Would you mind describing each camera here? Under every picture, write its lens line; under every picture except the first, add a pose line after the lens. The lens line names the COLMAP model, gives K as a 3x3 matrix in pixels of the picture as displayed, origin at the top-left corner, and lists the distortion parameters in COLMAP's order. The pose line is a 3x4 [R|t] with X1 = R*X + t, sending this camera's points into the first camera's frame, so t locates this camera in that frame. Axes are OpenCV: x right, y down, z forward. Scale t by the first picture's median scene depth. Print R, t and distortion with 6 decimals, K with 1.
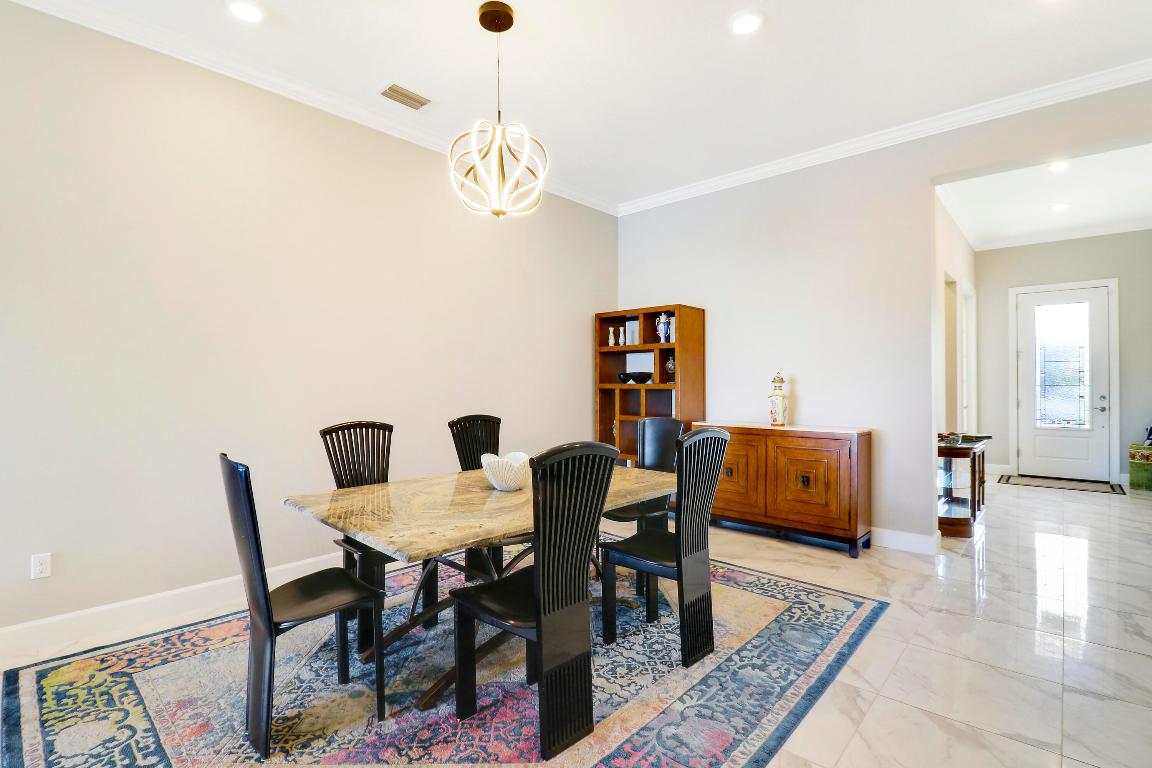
lens RADIAL K [[545.1, 0, 577.1], [0, 545.1, 381.2], [0, 0, 1]] dist [-0.023710, -0.001067]
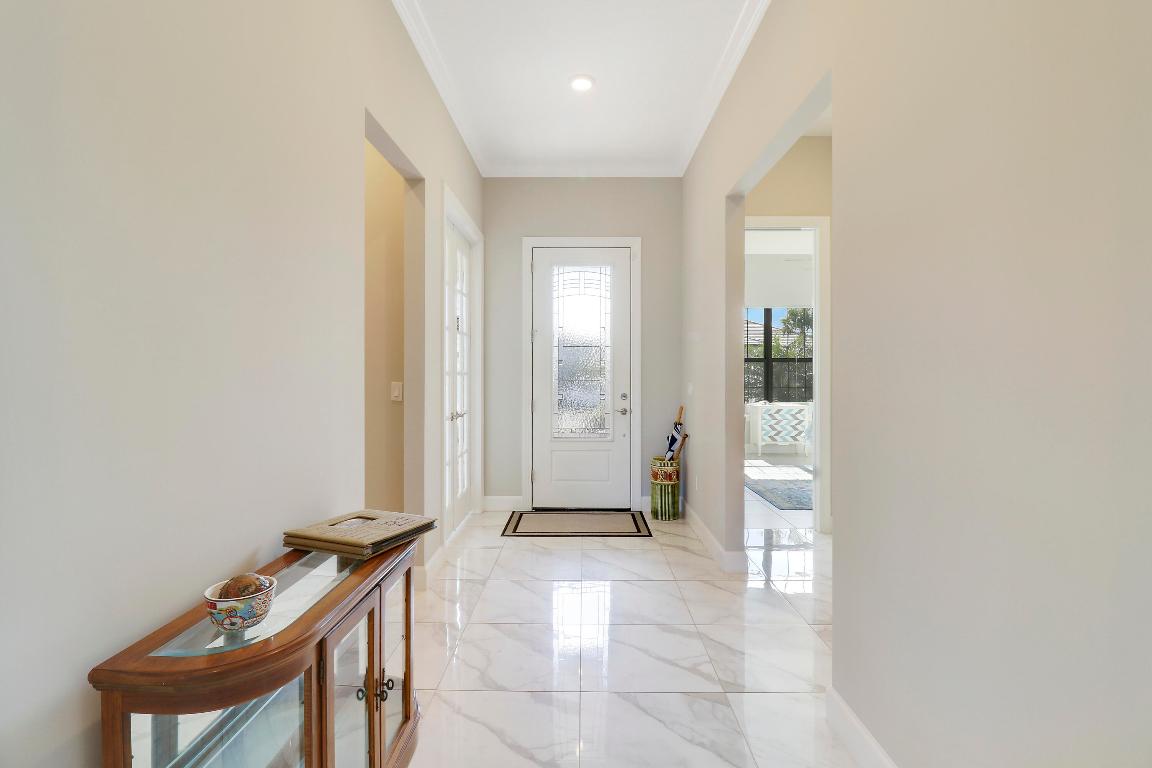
lens RADIAL K [[545.1, 0, 576.5], [0, 545.1, 379.3], [0, 0, 1]] dist [-0.023710, -0.001067]
pose [[0.747338, -0.001449, 0.664442, 0.433026], [-0.007370, 0.999918, 0.010470, -0.000332], [-0.664403, -0.012722, 0.747266, 0.476019]]
